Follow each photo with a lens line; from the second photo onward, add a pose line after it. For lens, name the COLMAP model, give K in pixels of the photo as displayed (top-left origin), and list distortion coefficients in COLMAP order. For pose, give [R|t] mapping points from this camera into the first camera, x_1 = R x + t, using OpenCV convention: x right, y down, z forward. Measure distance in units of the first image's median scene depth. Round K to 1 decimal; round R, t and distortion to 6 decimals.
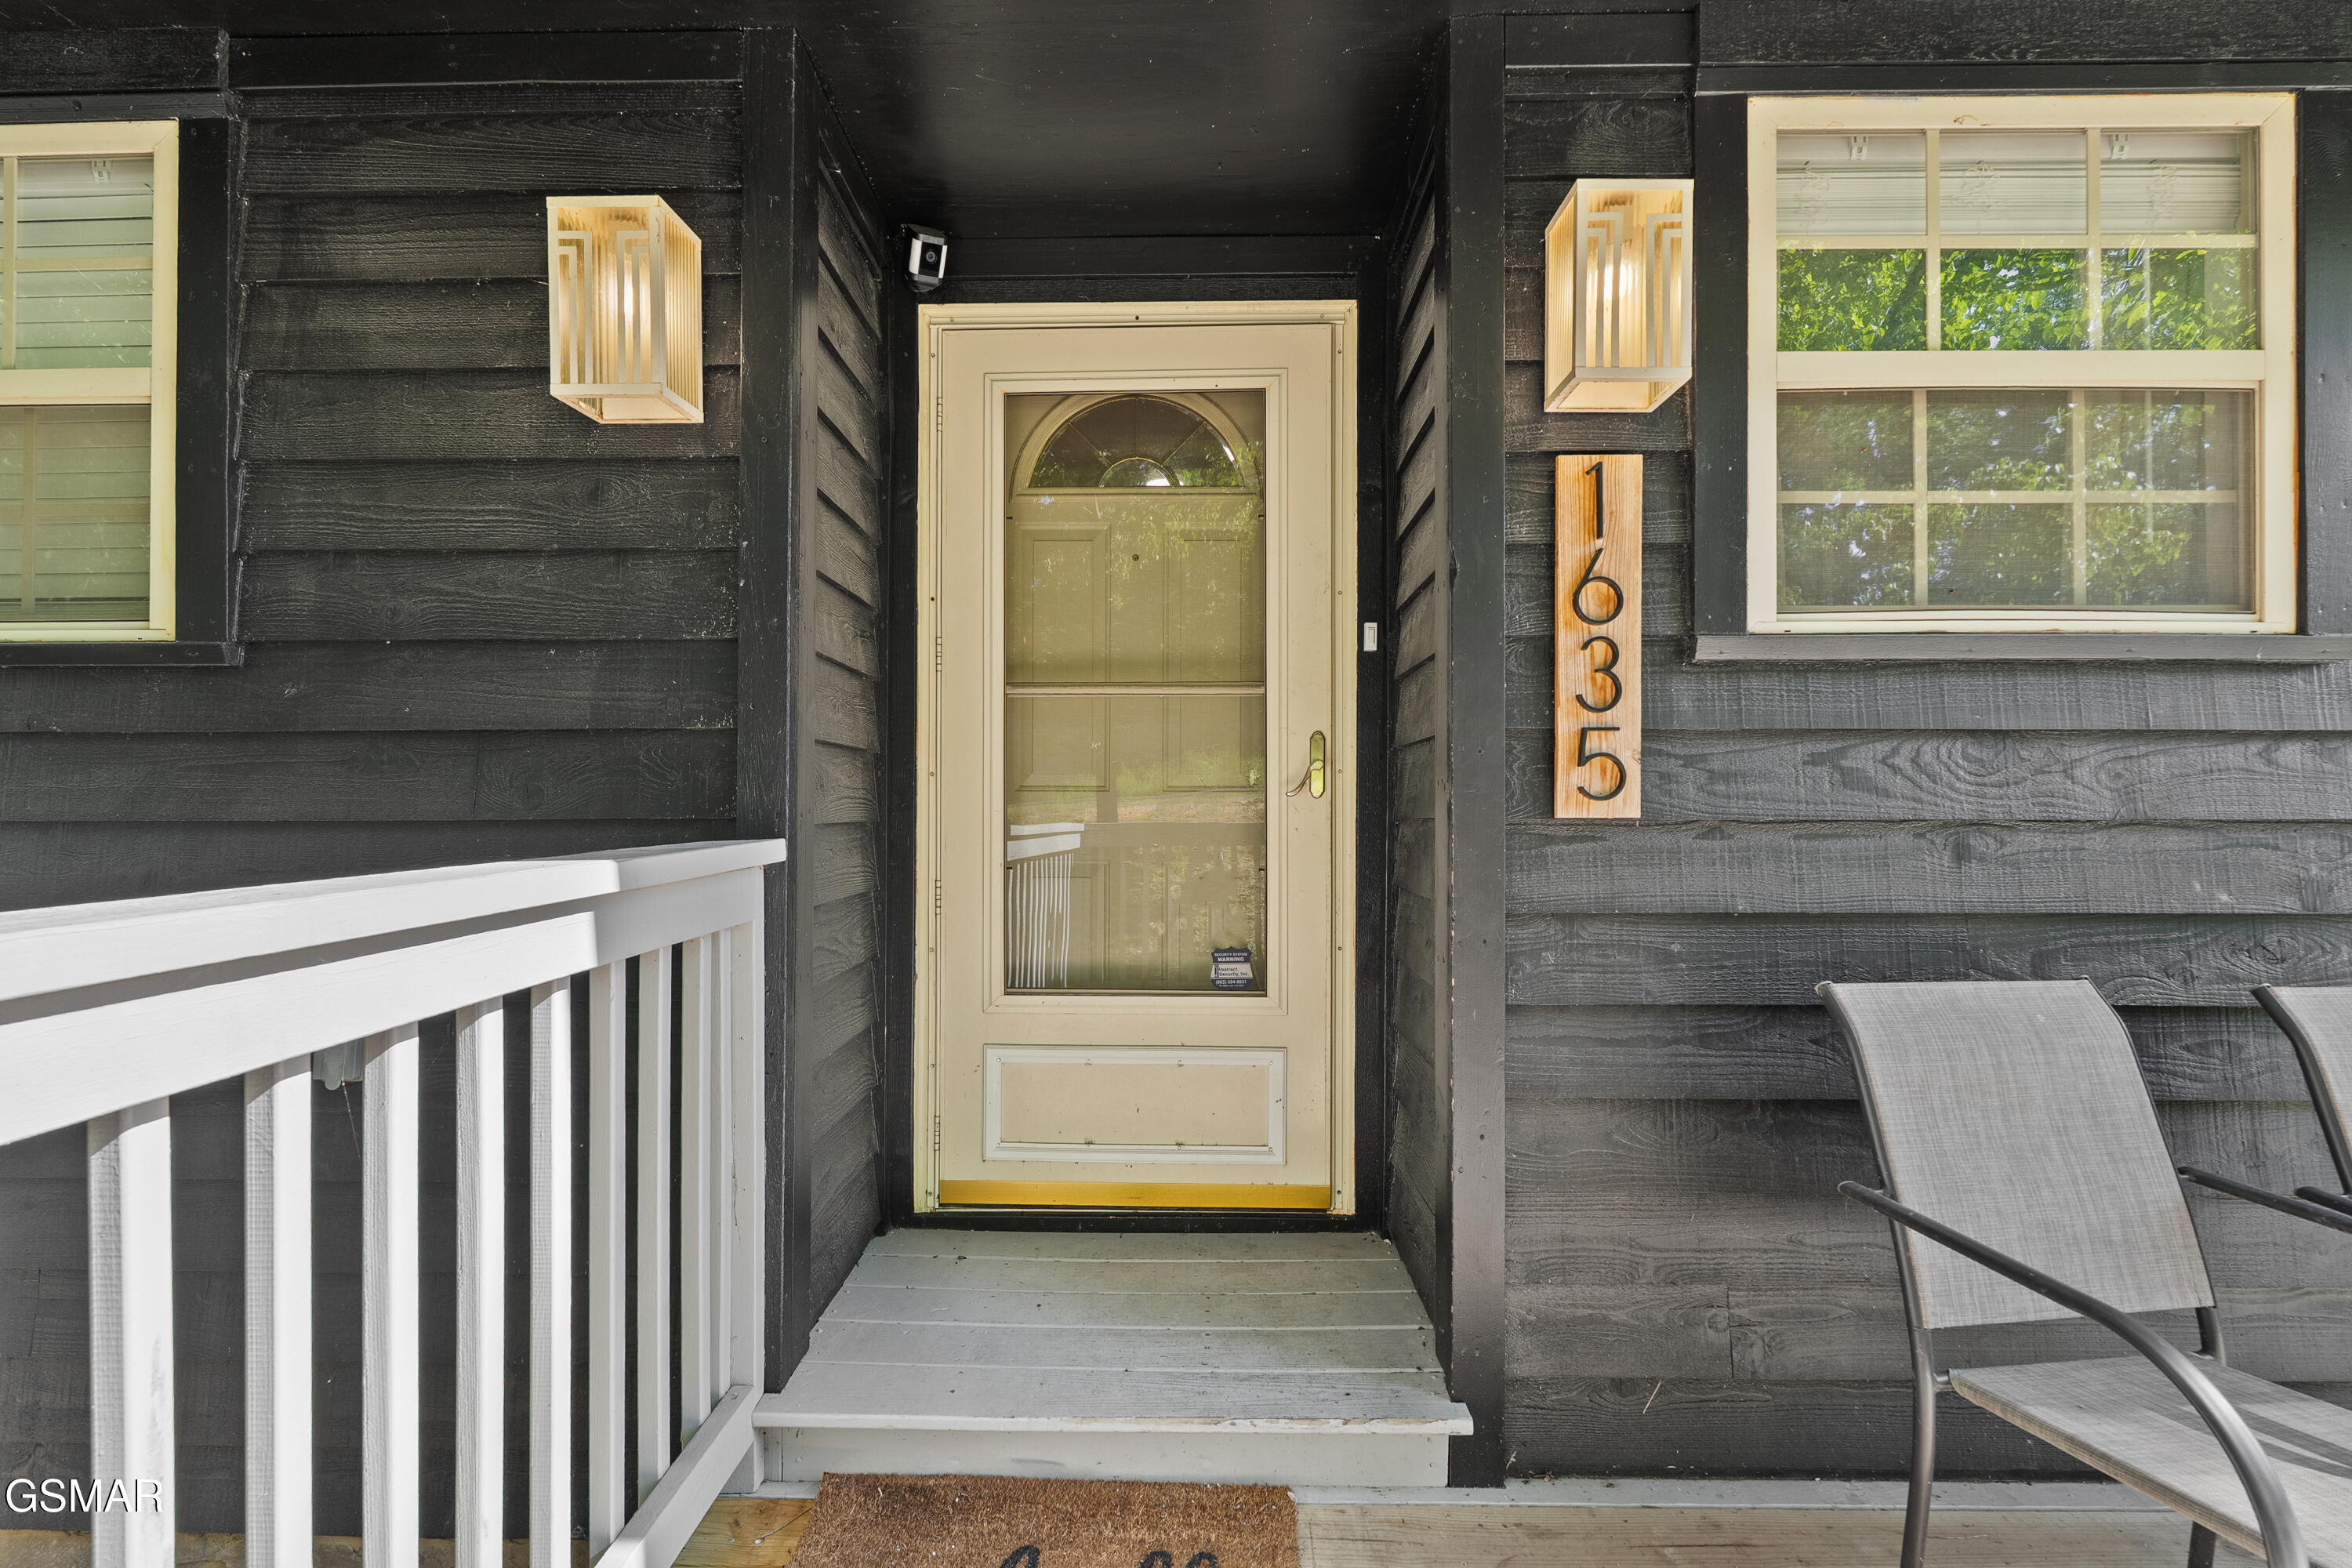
lens RADIAL K [[1151.2, 0, 1176.0], [0, 1151.2, 784.0], [0, 0, 1]] dist [-0.014345, -0.000379]
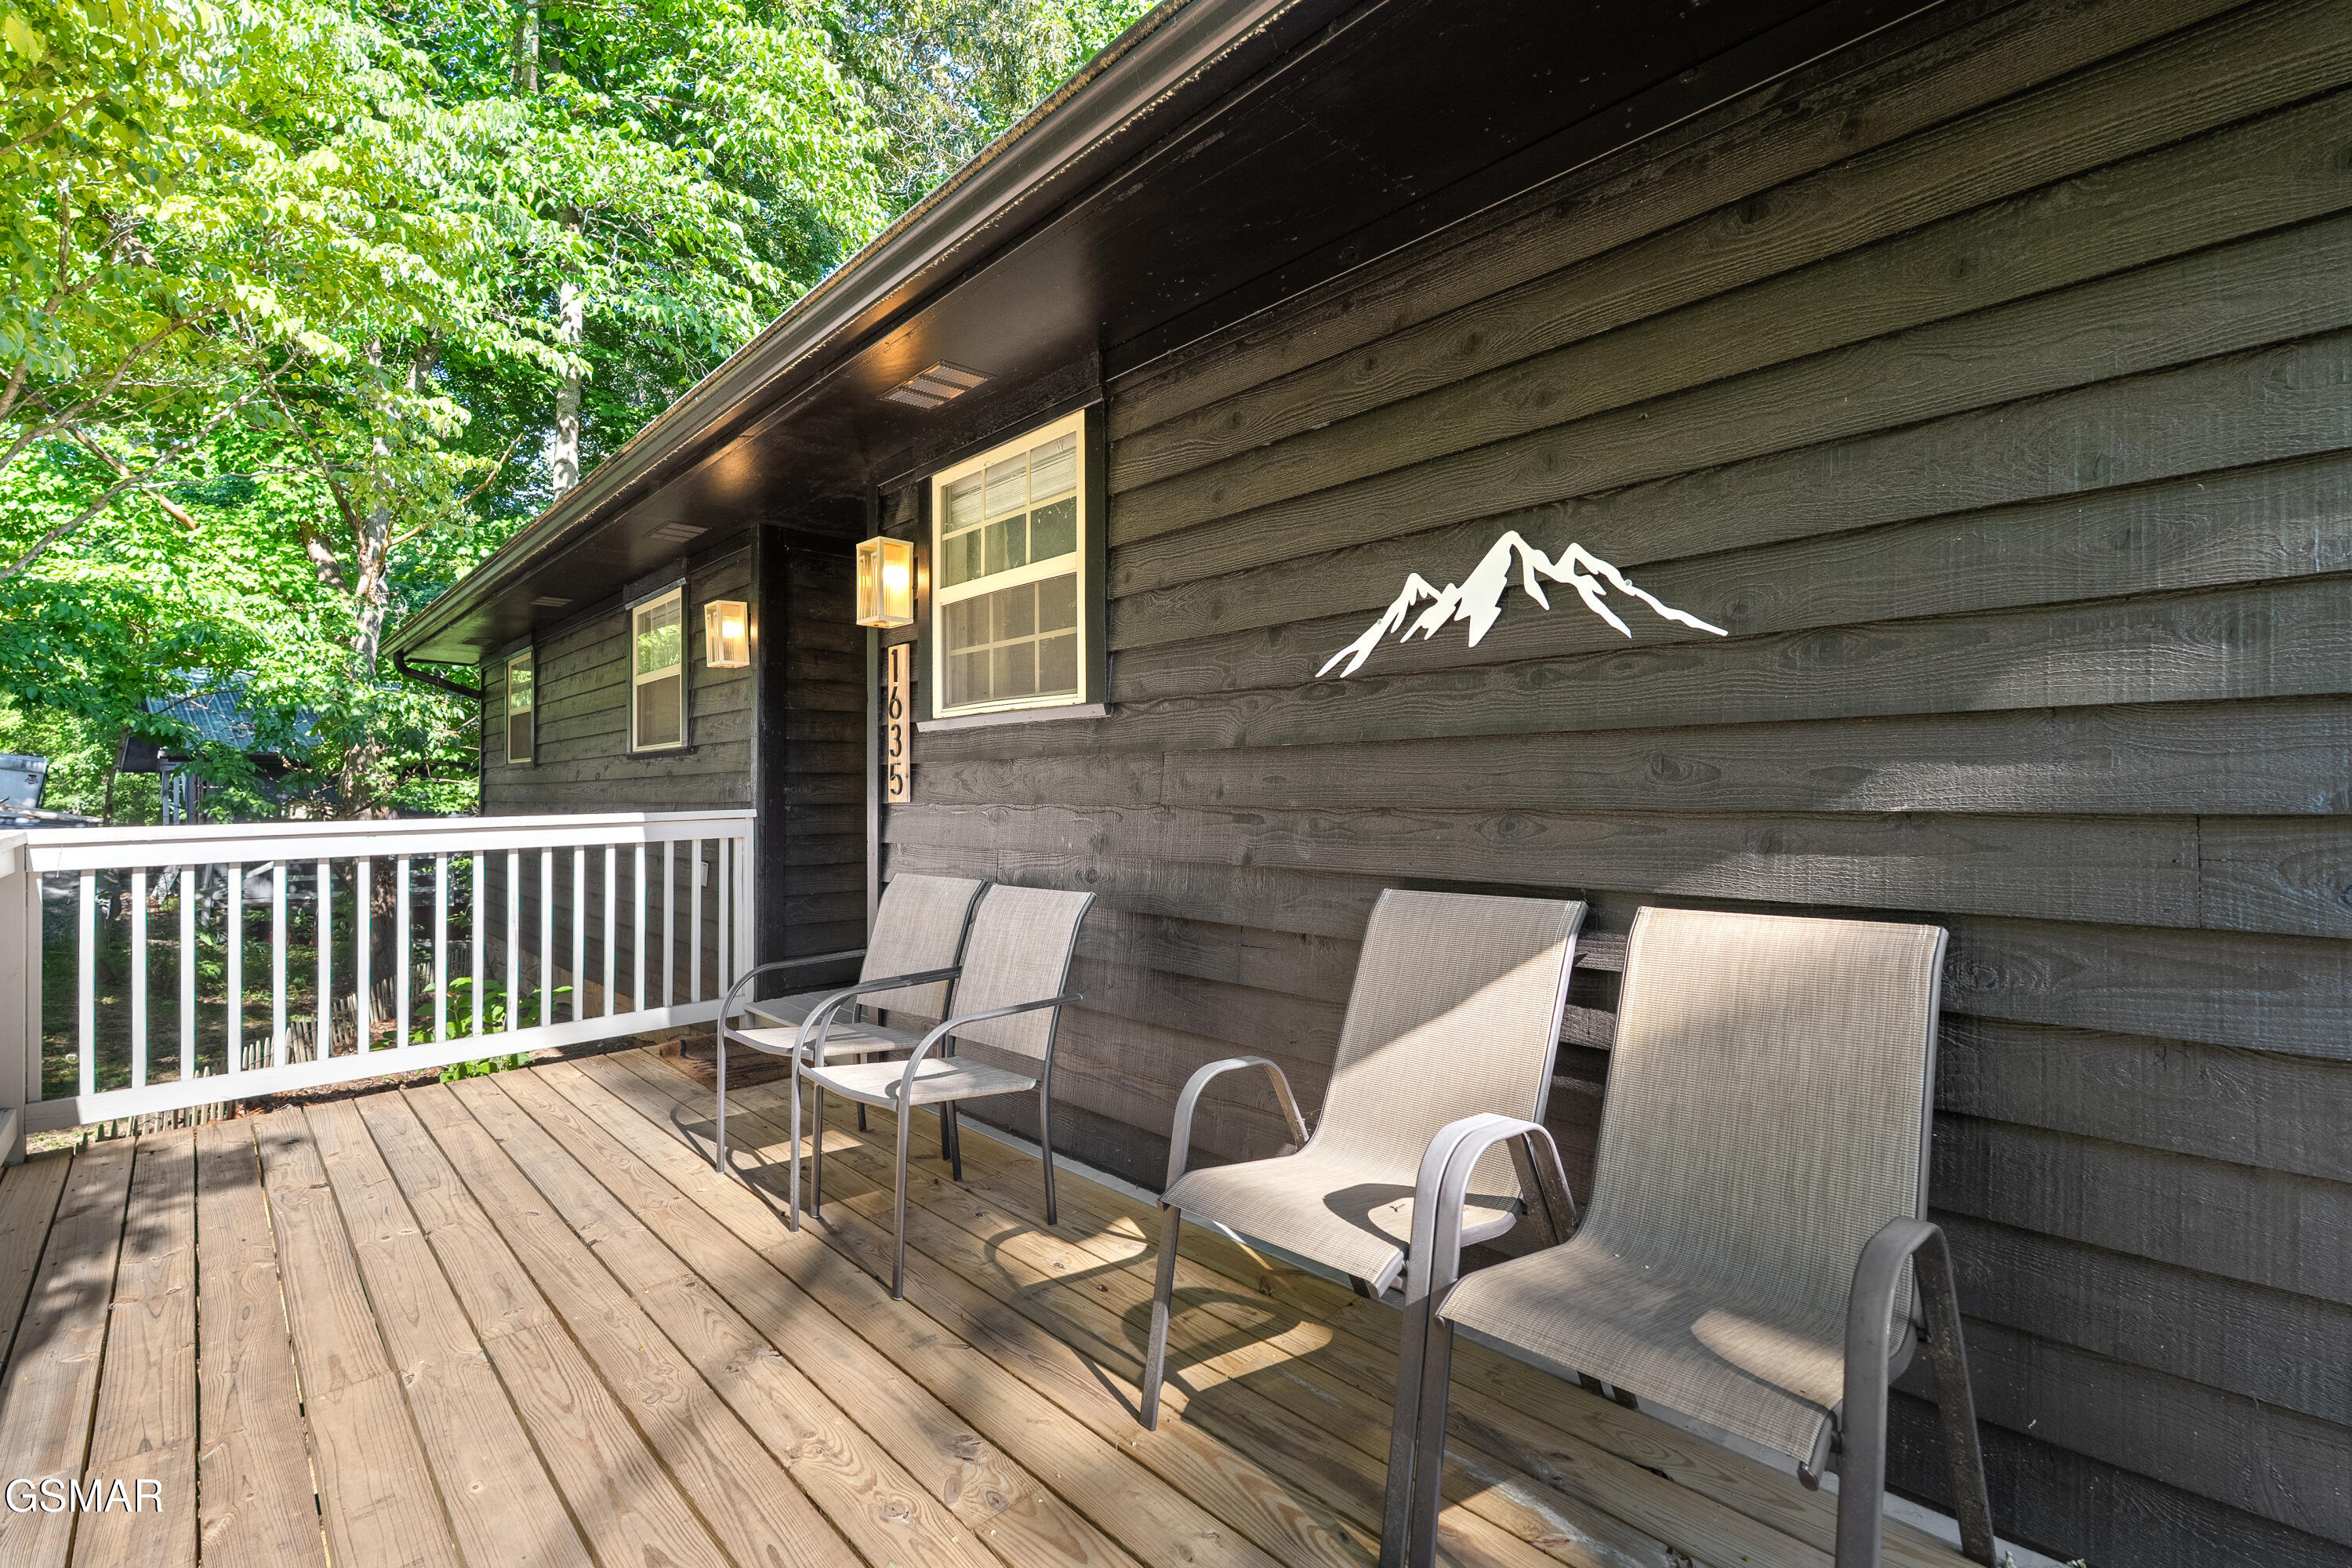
lens RADIAL K [[1028.6, 0, 1170.7], [0, 1028.6, 785.2], [0, 0, 1]] dist [-0.004836, 0.000595]
pose [[0.697087, -0.007520, -0.716947, 2.250820], [0.005738, 0.999971, -0.004910, 0.008709], [0.716964, -0.000691, 0.697110, -0.056744]]
